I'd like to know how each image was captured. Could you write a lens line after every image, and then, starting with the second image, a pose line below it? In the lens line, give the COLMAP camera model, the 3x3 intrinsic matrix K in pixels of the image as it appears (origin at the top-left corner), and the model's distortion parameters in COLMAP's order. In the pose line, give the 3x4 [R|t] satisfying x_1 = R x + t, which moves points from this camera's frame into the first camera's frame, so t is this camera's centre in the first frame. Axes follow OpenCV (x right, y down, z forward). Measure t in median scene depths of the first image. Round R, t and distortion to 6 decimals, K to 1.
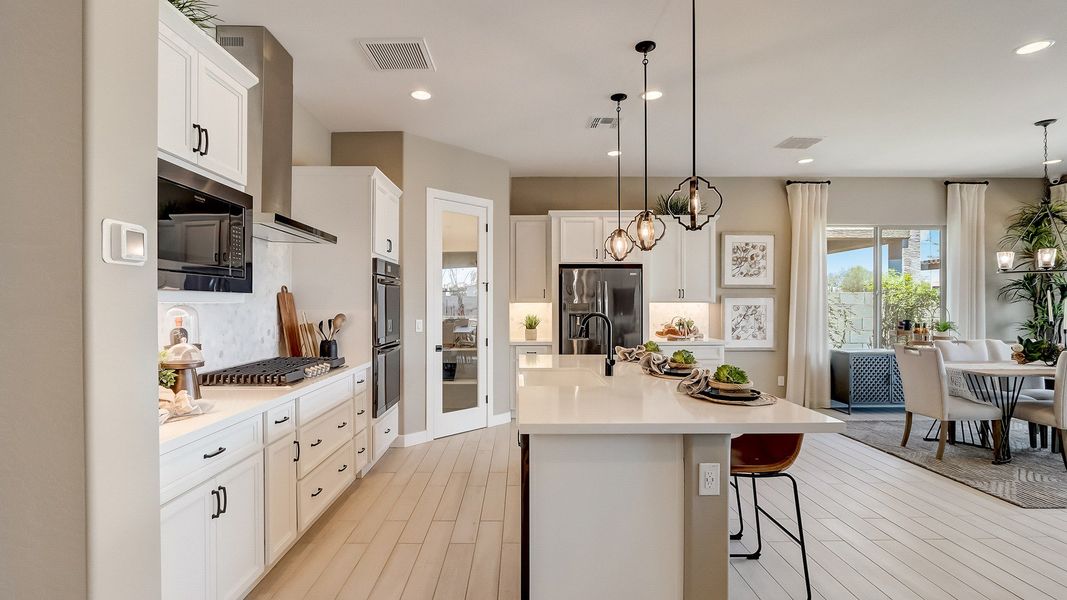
lens RADIAL K [[490.4, 0, 517.4], [0, 490.4, 306.1], [0, 0, 1]] dist [-0.010051, 0.000484]
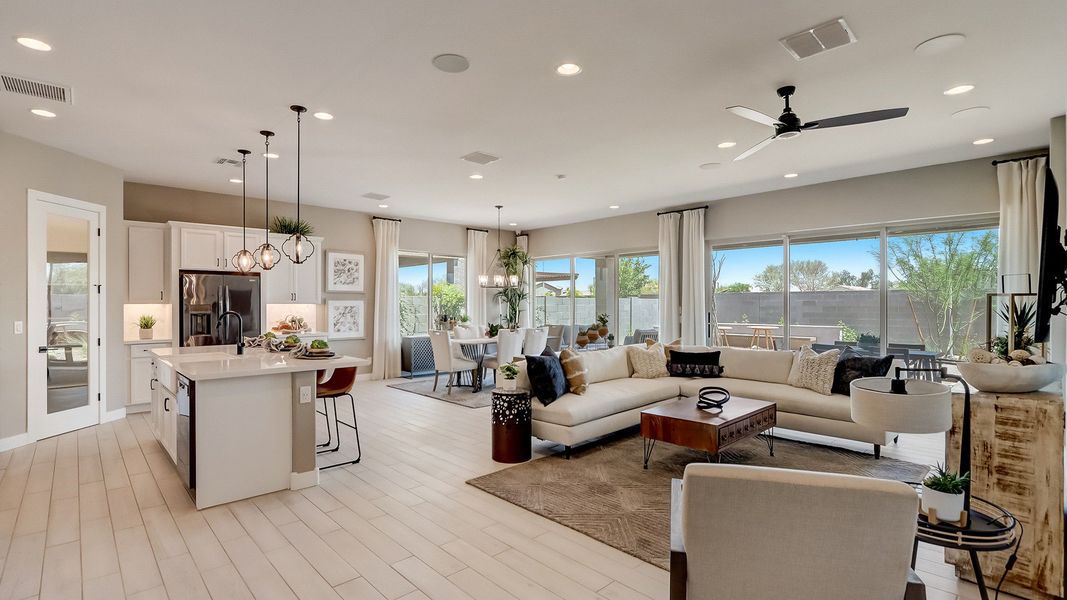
lens RADIAL K [[491.8, 0, 519.5], [0, 491.8, 304.4], [0, 0, 1]] dist [-0.016601, 0.000999]
pose [[0.732169, -0.000166, 0.681123, -0.104904], [0.003043, 0.999991, -0.003027, -0.000158], [-0.681117, 0.004289, 0.732162, -0.338619]]
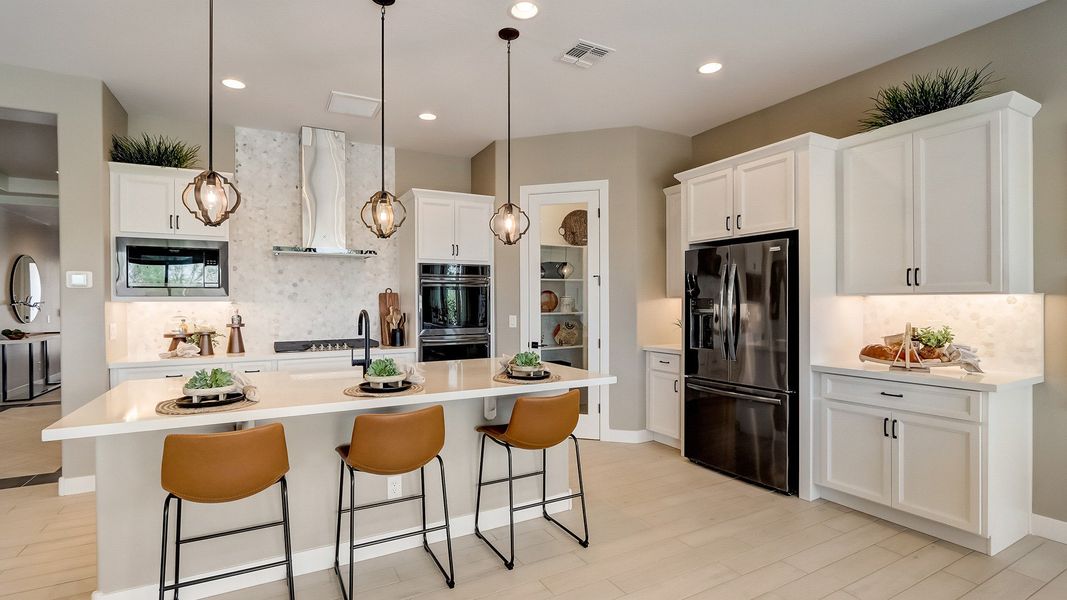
lens RADIAL K [[491.8, 0, 519.5], [0, 491.8, 304.4], [0, 0, 1]] dist [-0.016601, 0.000999]
pose [[0.471564, 0.003814, -0.881824, 0.610193], [0.002542, 0.999981, 0.005684, -0.001435], [0.881828, -0.004922, 0.471545, 0.435462]]
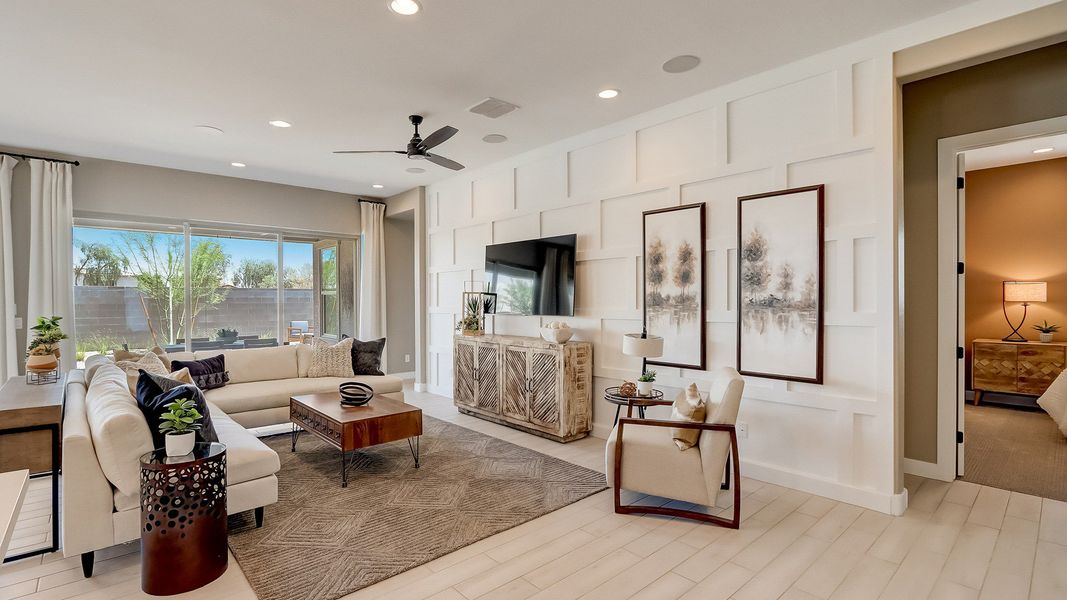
lens RADIAL K [[491.8, 0, 519.5], [0, 491.8, 304.4], [0, 0, 1]] dist [-0.016601, 0.000999]
pose [[-0.663205, -0.002450, 0.748434, -0.092128], [0.007169, 0.999928, 0.009625, 0.002079], [-0.748403, 0.011749, -0.663140, 0.291730]]
